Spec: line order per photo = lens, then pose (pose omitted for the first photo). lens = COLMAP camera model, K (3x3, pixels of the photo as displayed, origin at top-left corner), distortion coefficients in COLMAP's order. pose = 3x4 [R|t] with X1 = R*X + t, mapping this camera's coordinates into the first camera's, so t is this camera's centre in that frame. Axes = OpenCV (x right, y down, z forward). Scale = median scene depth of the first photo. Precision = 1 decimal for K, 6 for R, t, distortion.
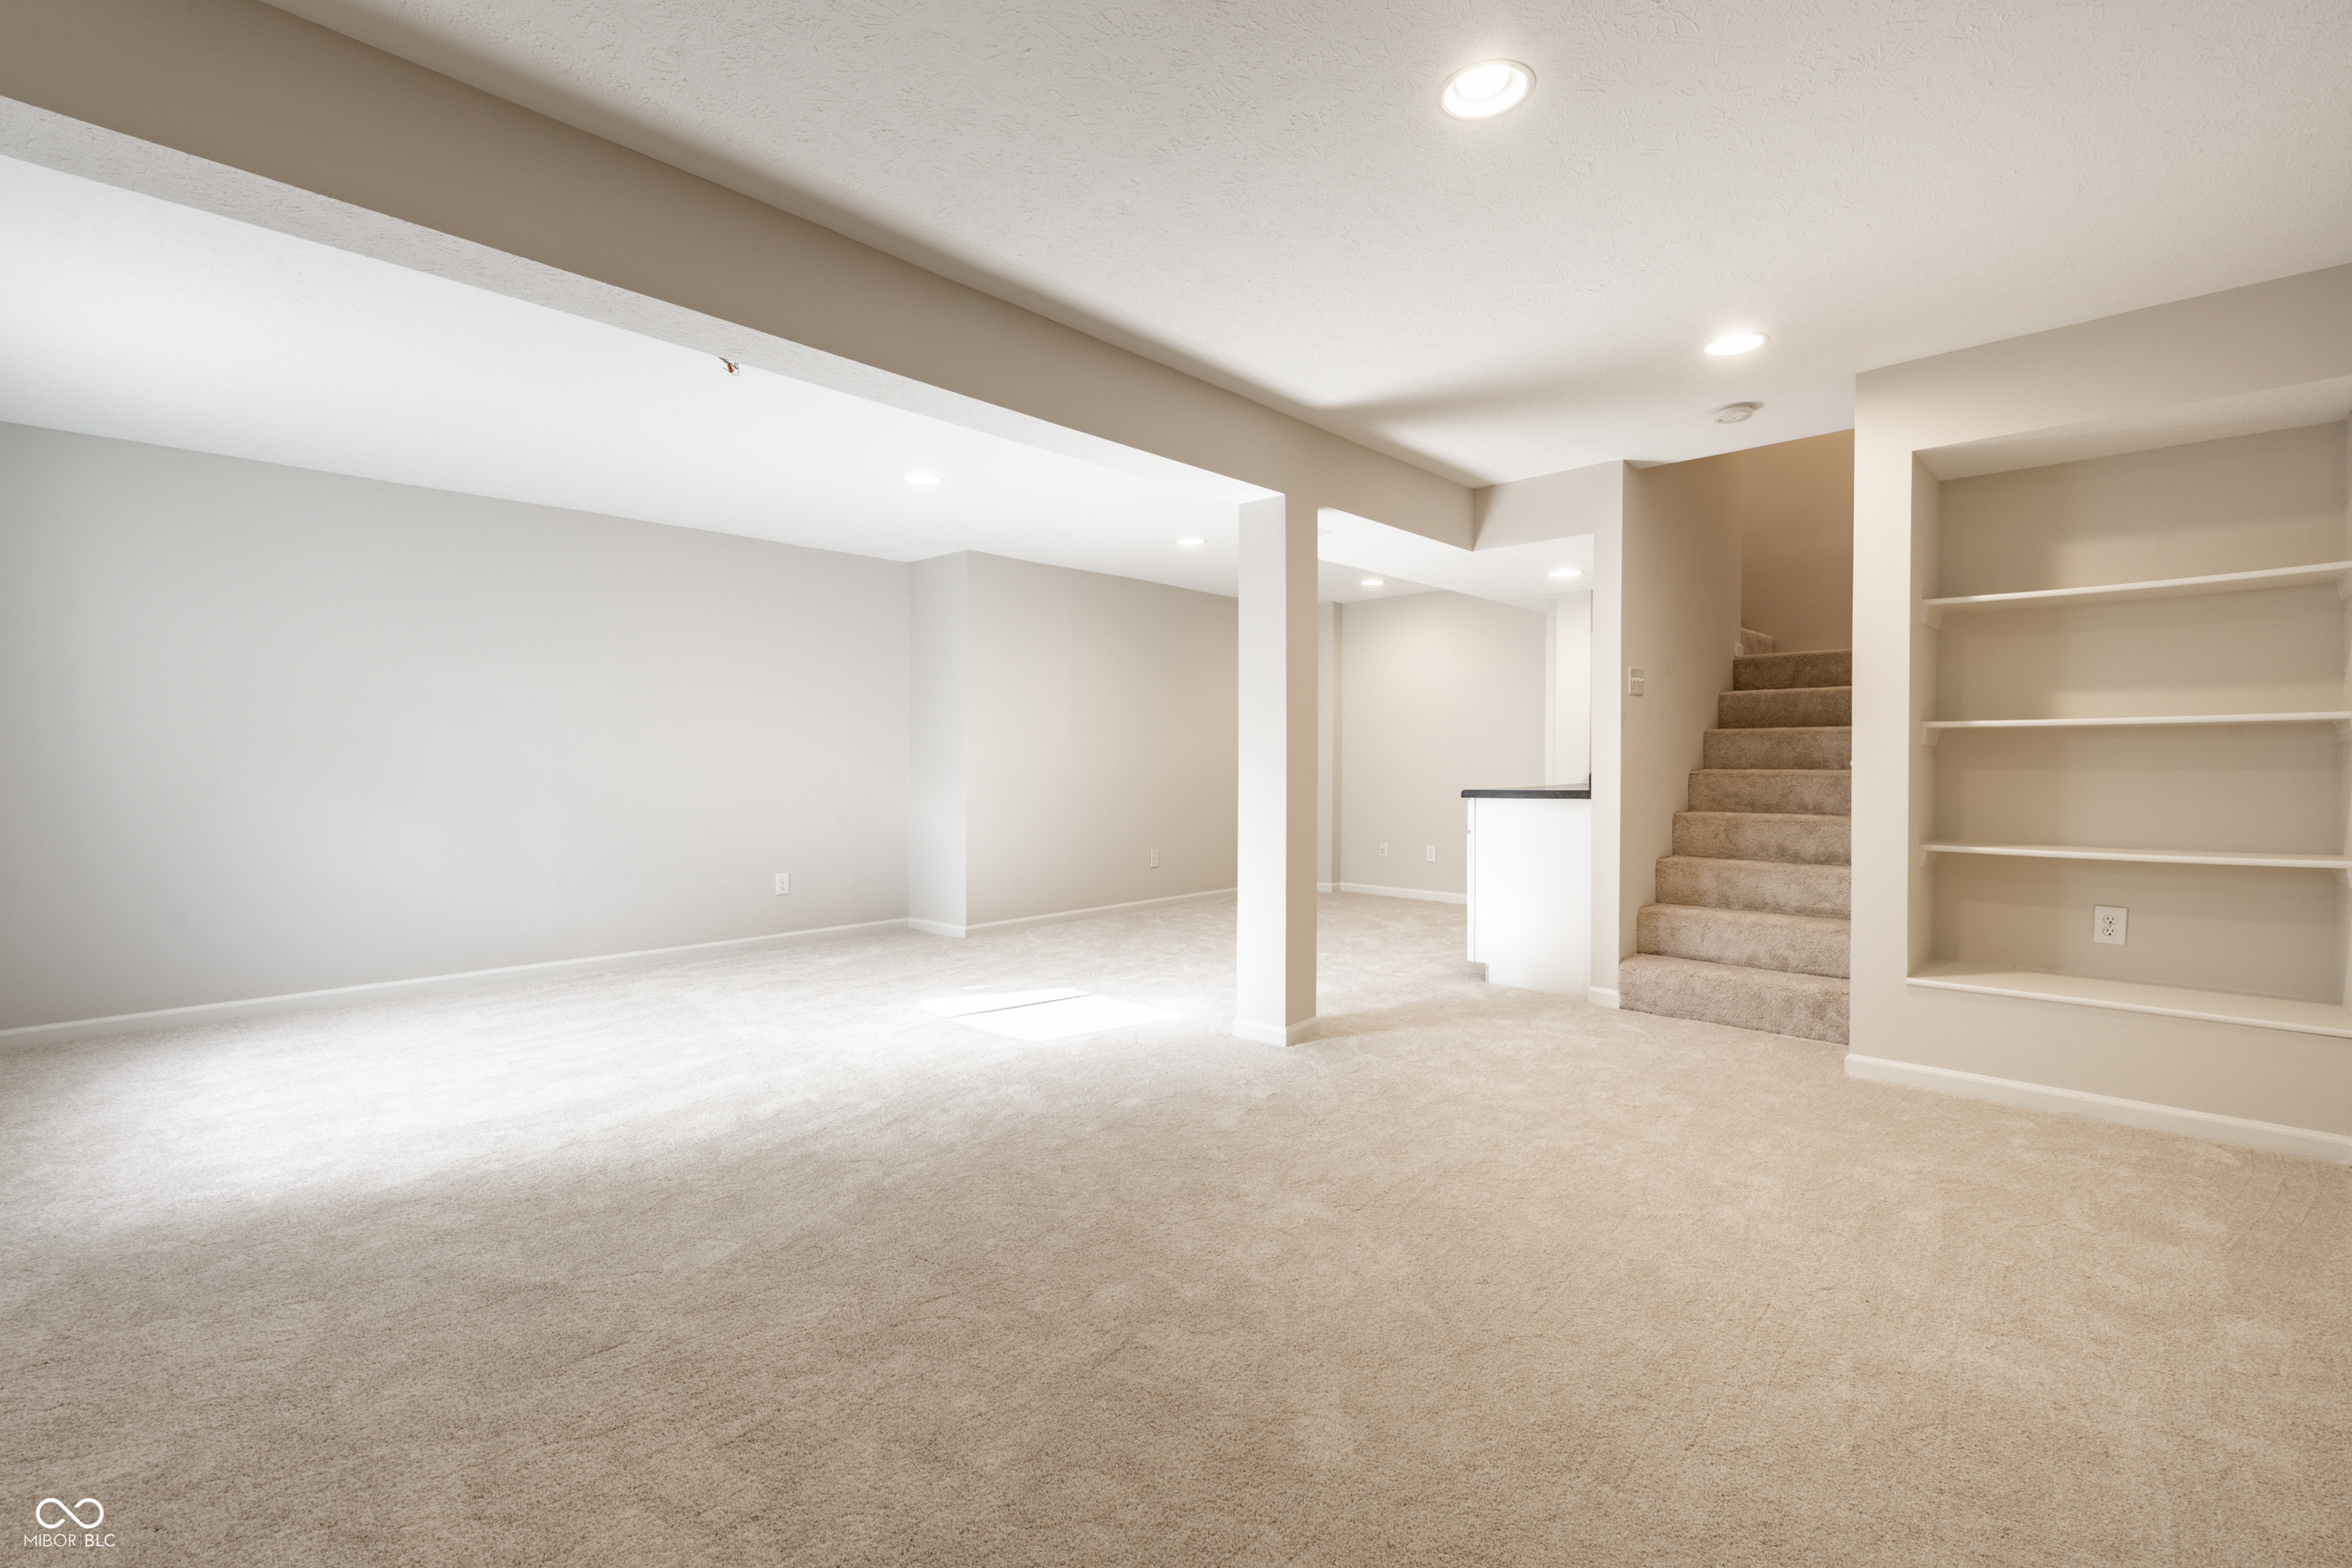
lens RADIAL K [[1029.9, 0, 1176.0], [0, 1029.9, 784.0], [0, 0, 1]] dist [-0.001263, -0.000193]
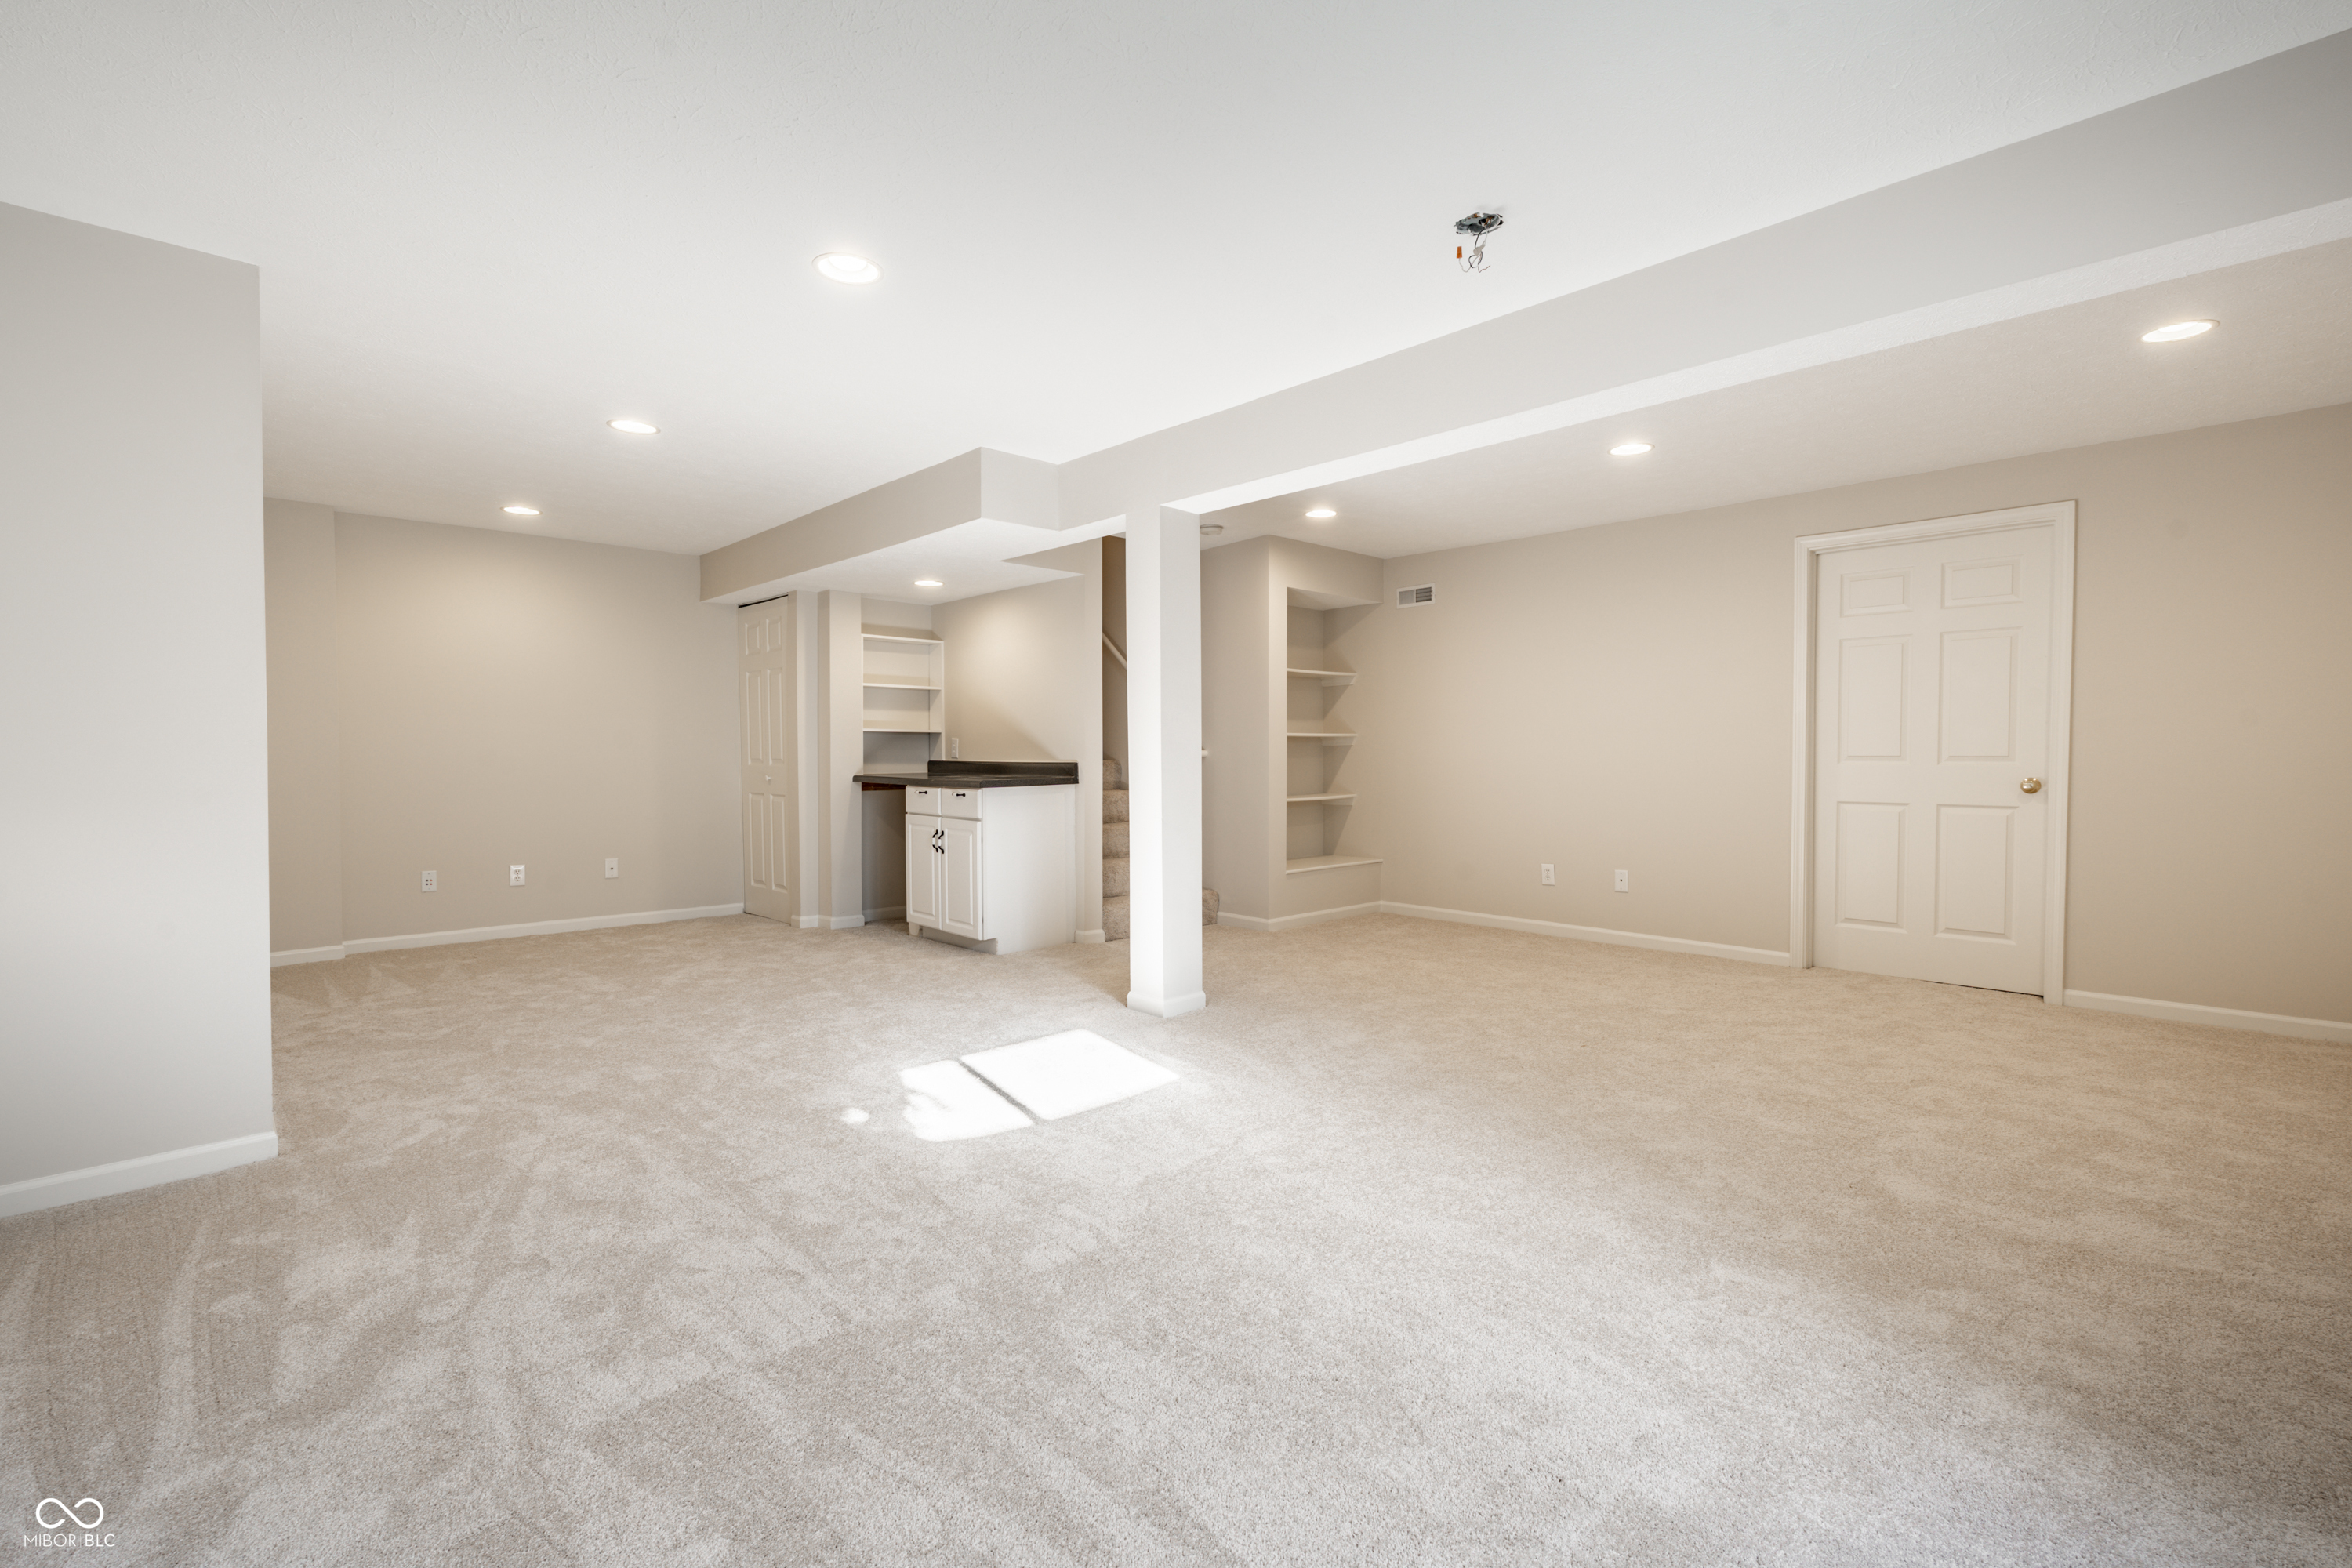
lens RADIAL K [[1029.9, 0, 1176.0], [0, 1029.9, 784.0], [0, 0, 1]] dist [-0.001263, -0.000193]
pose [[0.030835, -0.017618, 0.999369, -0.523423], [0.022526, 0.999603, 0.016928, -0.002010], [-0.999271, 0.021990, 0.031220, 0.520467]]
